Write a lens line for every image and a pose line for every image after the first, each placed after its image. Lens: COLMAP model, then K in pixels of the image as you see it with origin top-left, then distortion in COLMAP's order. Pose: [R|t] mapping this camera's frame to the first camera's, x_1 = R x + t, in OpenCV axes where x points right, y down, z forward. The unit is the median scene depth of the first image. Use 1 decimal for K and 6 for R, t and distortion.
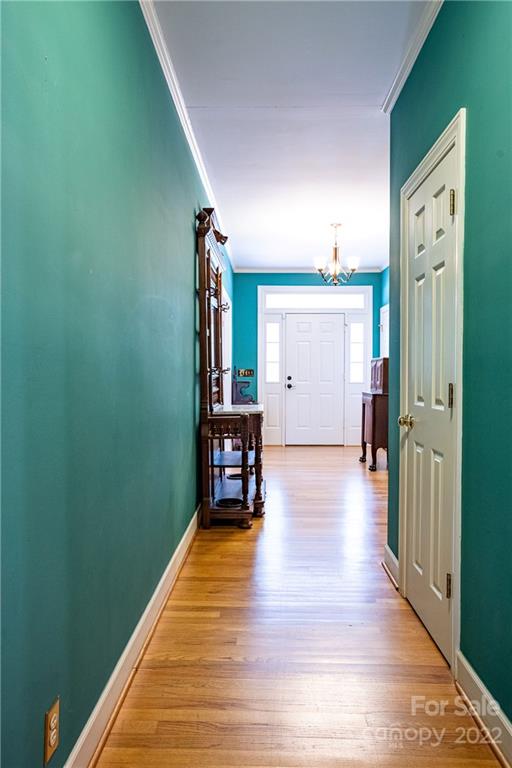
lens RADIAL K [[566.8, 0, 256.0], [0, 566.8, 384.0], [0, 0, 1]] dist [-0.000369, -0.000061]
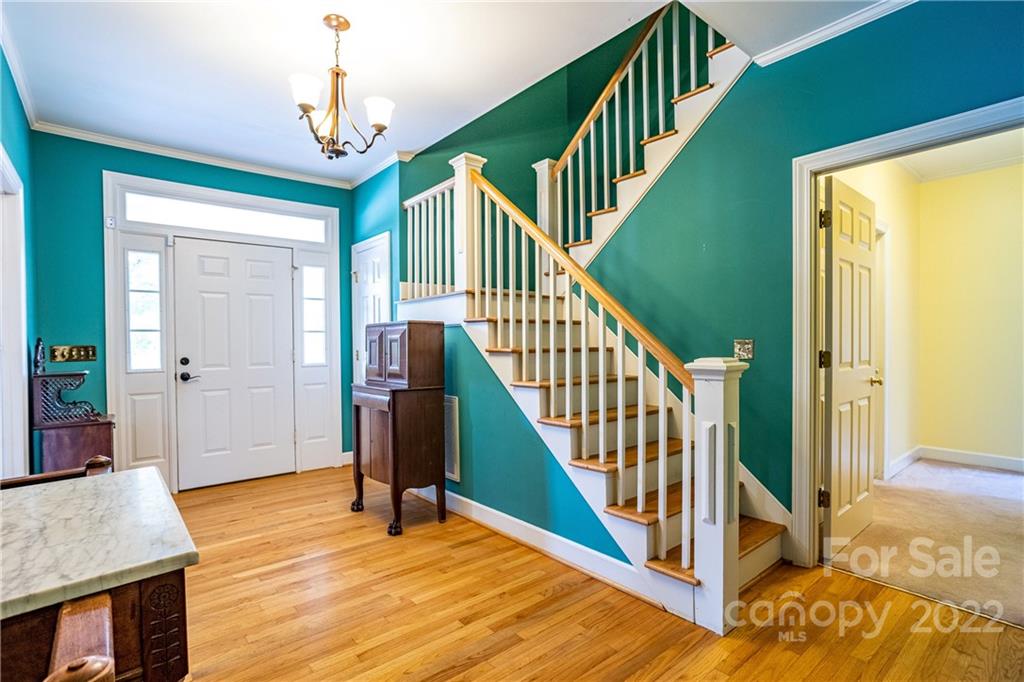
lens RADIAL K [[504.3, 0, 512.0], [0, 504.3, 341.0], [0, 0, 1]] dist [-0.000301, 0.000496]
pose [[0.764410, -0.014412, 0.644570, -0.009441], [0.028085, 0.999545, -0.010957, -0.015590], [-0.644119, 0.026478, 0.764467, 0.455489]]
